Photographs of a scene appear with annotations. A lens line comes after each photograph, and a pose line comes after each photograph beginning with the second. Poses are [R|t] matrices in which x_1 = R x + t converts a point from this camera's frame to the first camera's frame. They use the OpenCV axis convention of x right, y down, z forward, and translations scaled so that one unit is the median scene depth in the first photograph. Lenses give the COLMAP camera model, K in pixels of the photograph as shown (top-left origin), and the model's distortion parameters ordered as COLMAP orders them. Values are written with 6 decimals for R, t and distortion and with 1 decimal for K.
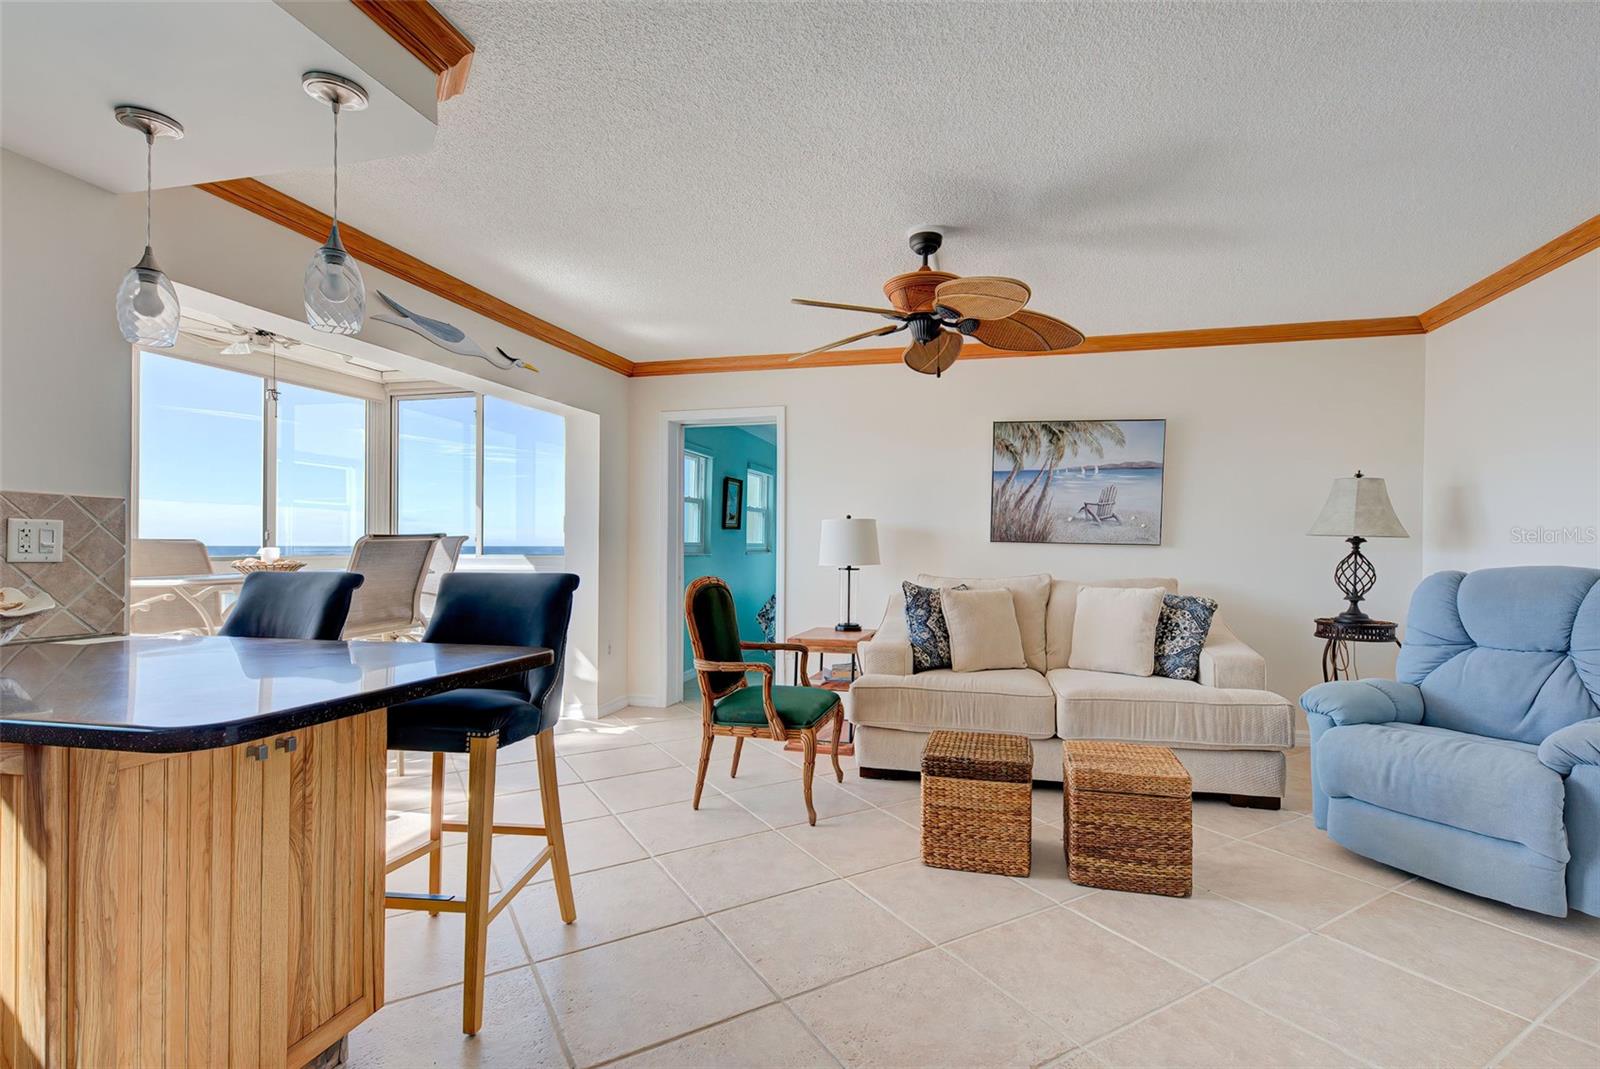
lens RADIAL K [[742.2, 0, 813.4], [0, 742.2, 546.0], [0, 0, 1]] dist [0.016759, -0.005358]
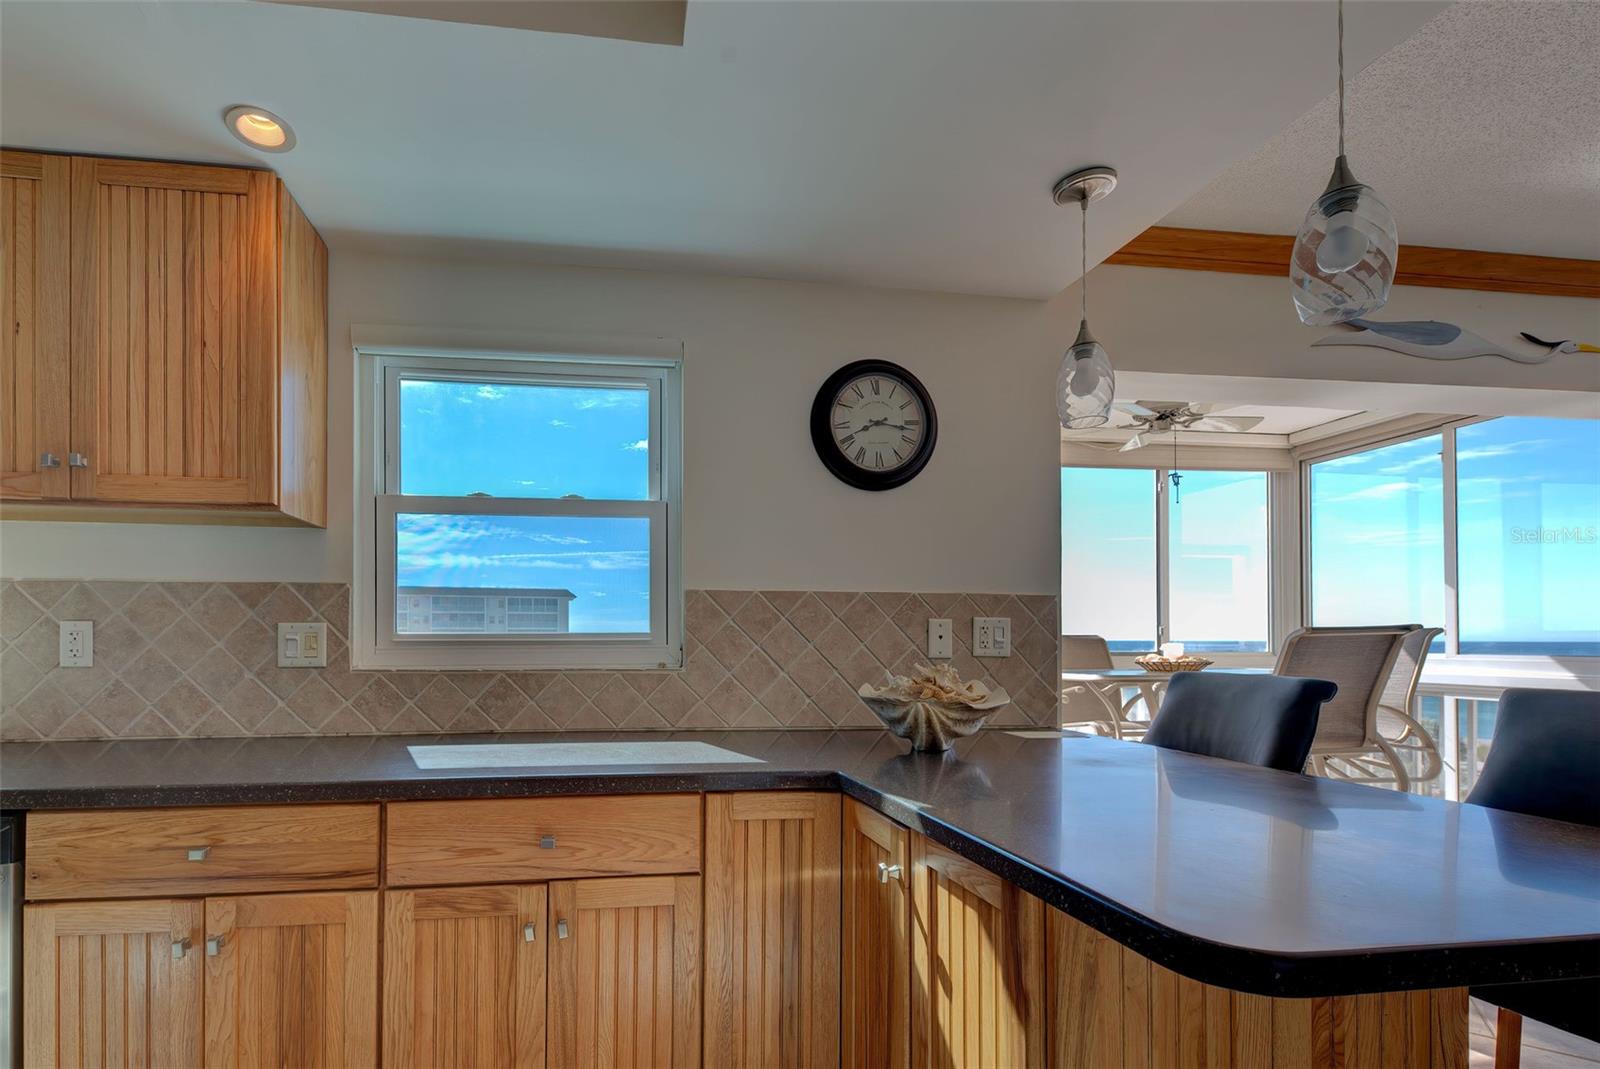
lens RADIAL K [[716.5, 0, 670.2], [0, 716.5, 631.6], [0, 0, 1]] dist [-0.001560, -0.000210]
pose [[0.353701, -0.013706, -0.935258, -0.112830], [0.001381, 0.999899, -0.014131, -0.000424], [0.935358, 0.003707, 0.353684, 0.096476]]
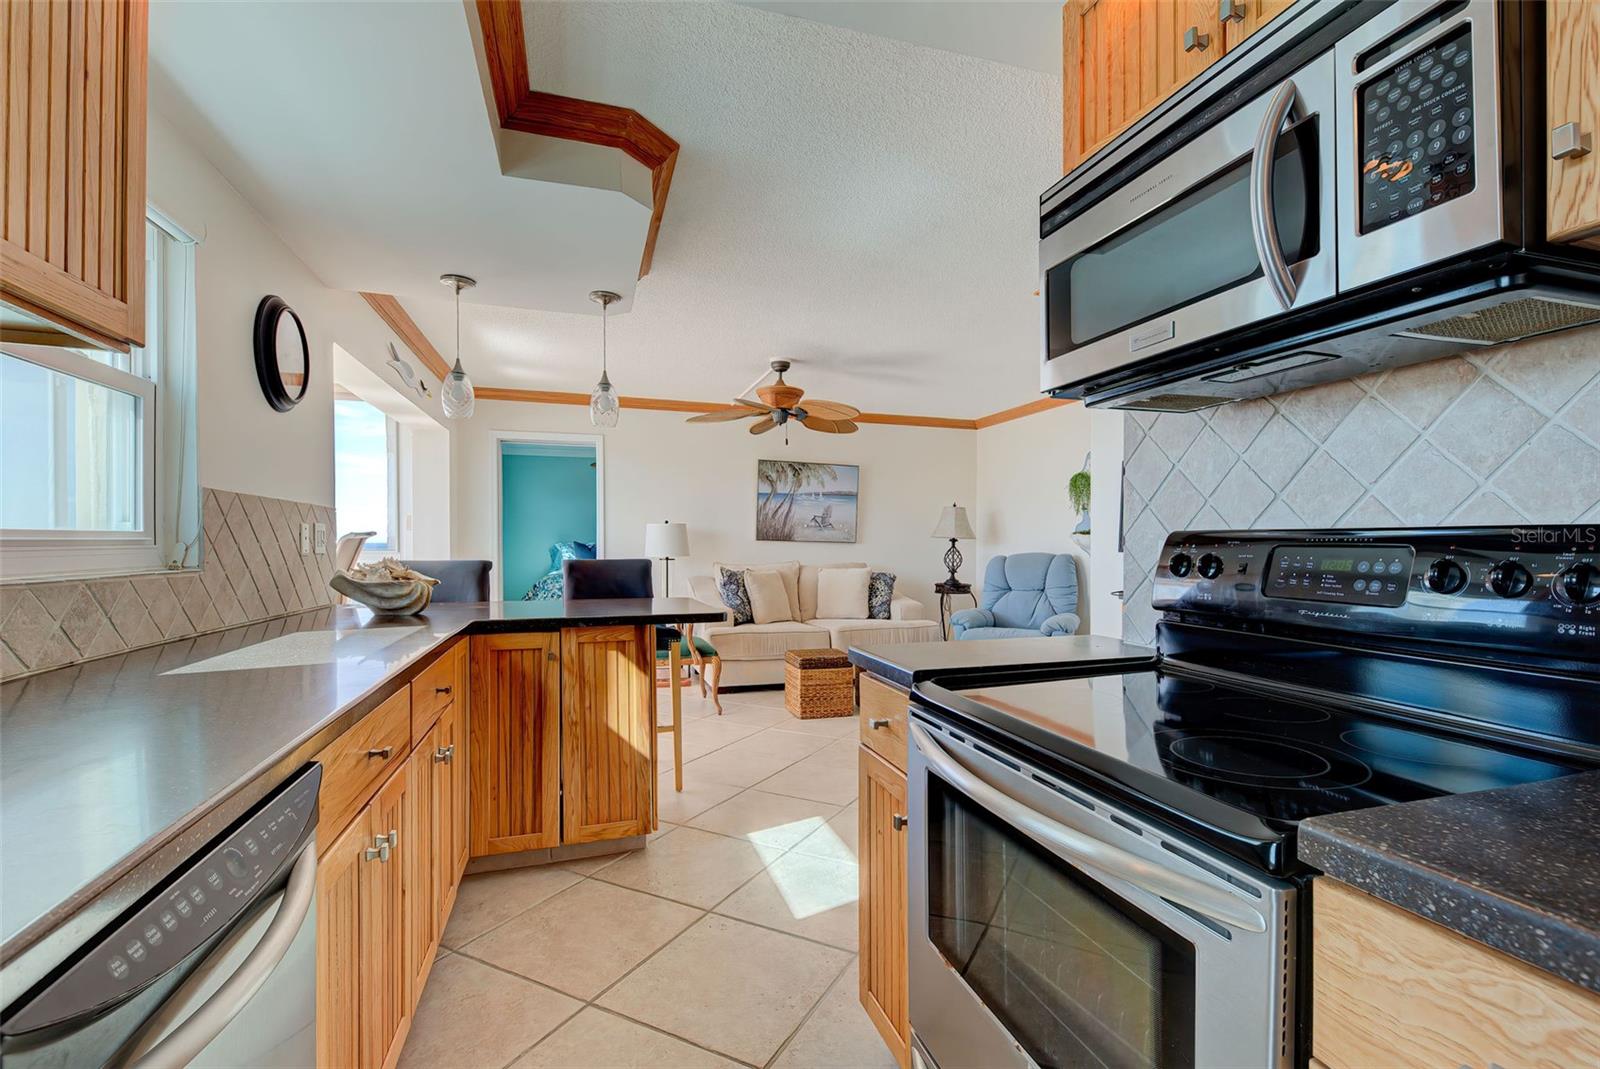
lens RADIAL K [[693.7, 0, 811.8], [0, 693.7, 563.8], [0, 0, 1]] dist [0.000981, 0.000085]
pose [[0.862407, -0.015472, 0.505980, -0.463210], [0.001136, 0.999589, 0.028628, 0.001774], [-0.506215, -0.024115, 0.862070, -0.314768]]
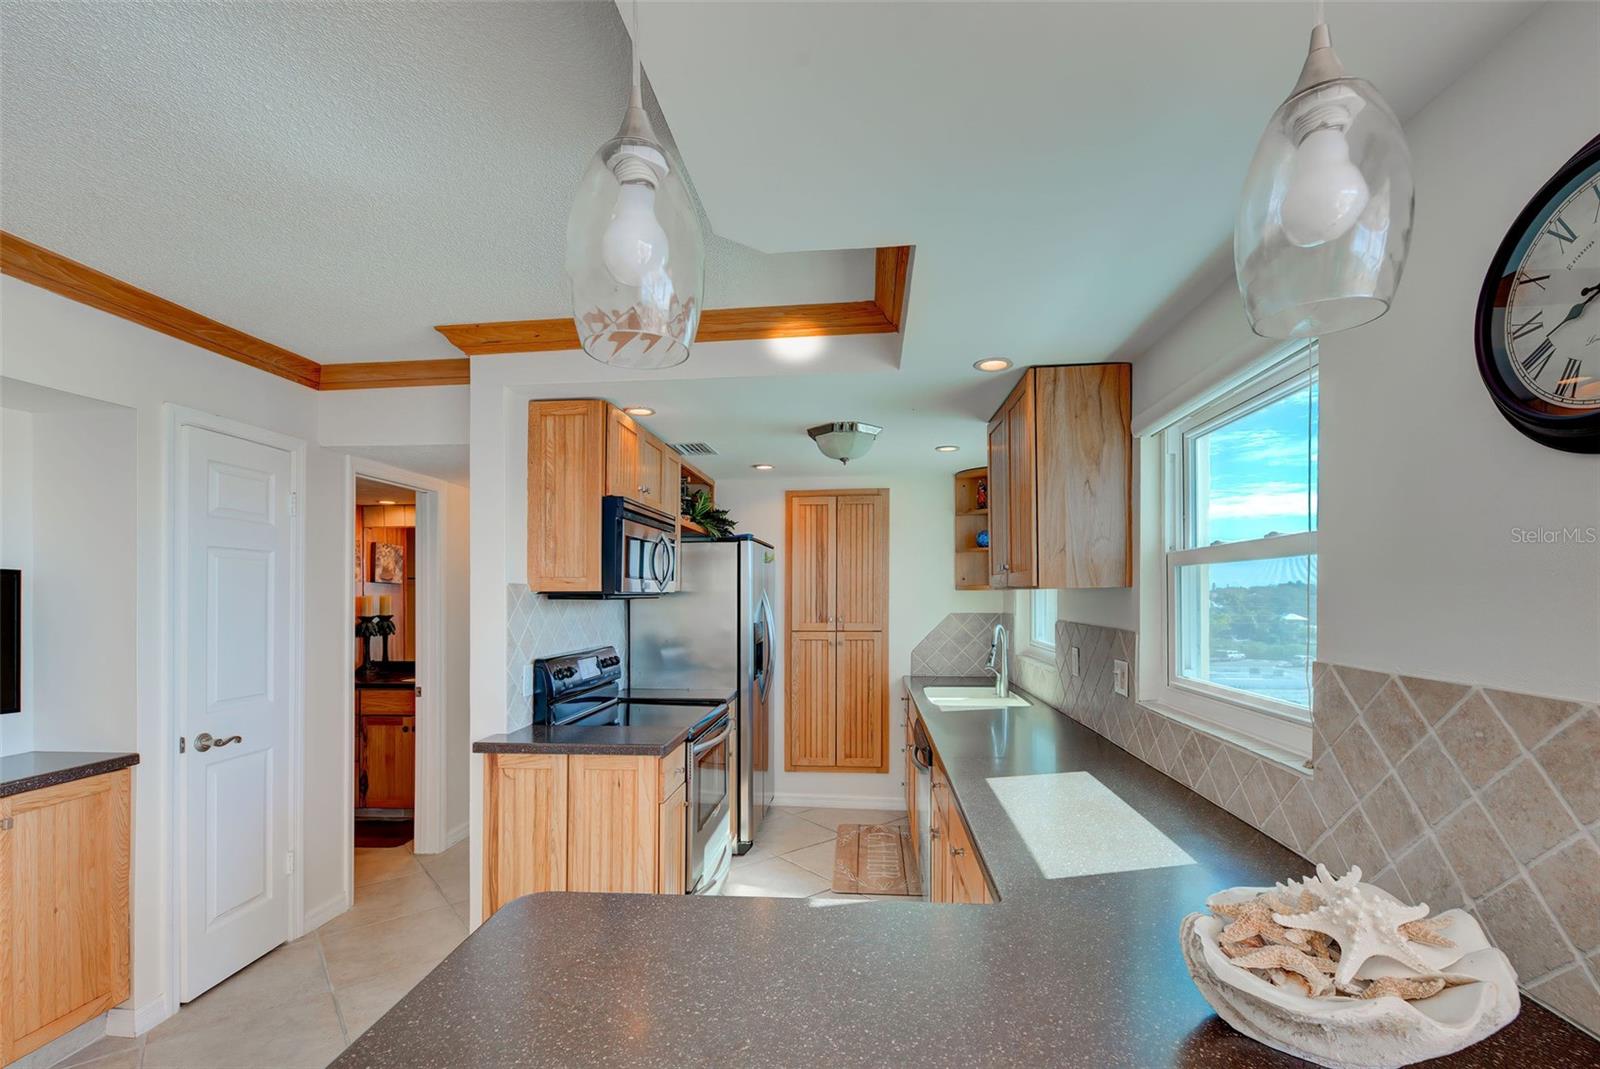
lens RADIAL K [[705.2, 0, 797.9], [0, 705.2, 594.6], [0, 0, 1]] dist [0.000254, -0.000079]
pose [[-0.991511, 0.000596, -0.130019, -0.287664], [0.000428, 0.999999, 0.001322, -0.070662], [0.130020, 0.001255, -0.991511, 0.595521]]
